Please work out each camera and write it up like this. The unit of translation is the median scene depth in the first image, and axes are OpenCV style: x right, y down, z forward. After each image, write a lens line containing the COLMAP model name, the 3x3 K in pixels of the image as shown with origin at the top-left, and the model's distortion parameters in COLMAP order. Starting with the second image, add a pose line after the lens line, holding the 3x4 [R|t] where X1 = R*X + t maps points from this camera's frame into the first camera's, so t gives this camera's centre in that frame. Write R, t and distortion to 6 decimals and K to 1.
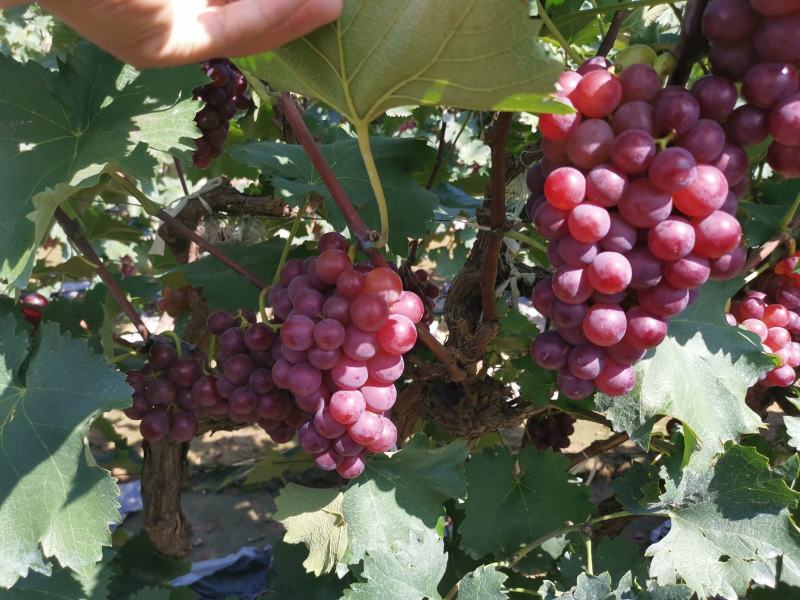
lens RADIAL K [[661.4, 0, 400.3], [0, 661.4, 299.8], [0, 0, 1]] dist [0.010206, 0.004784]
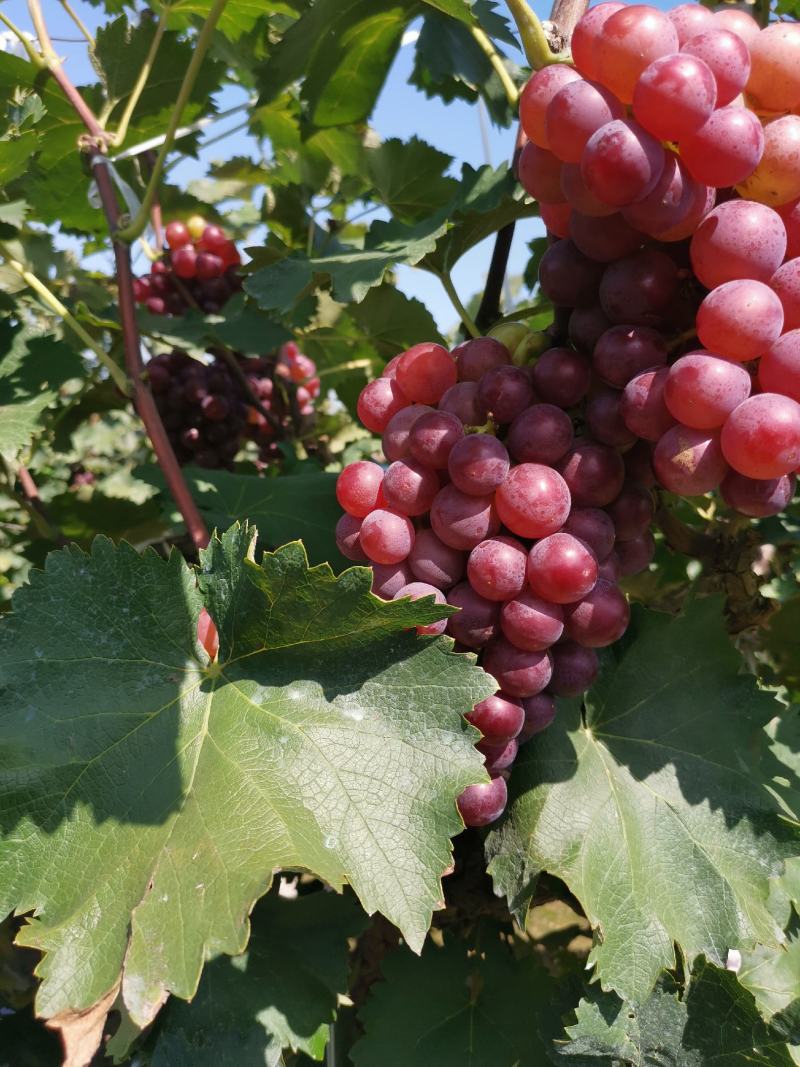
lens RADIAL K [[882.2, 0, 400.0], [0, 882.2, 534.1], [0, 0, 1]] dist [0.010206, 0.004784]
pose [[0.947000, 0.076249, -0.312053, 0.590440], [-0.158317, 0.956035, -0.246847, 0.114063], [0.279512, 0.283167, 0.917436, 0.122412]]
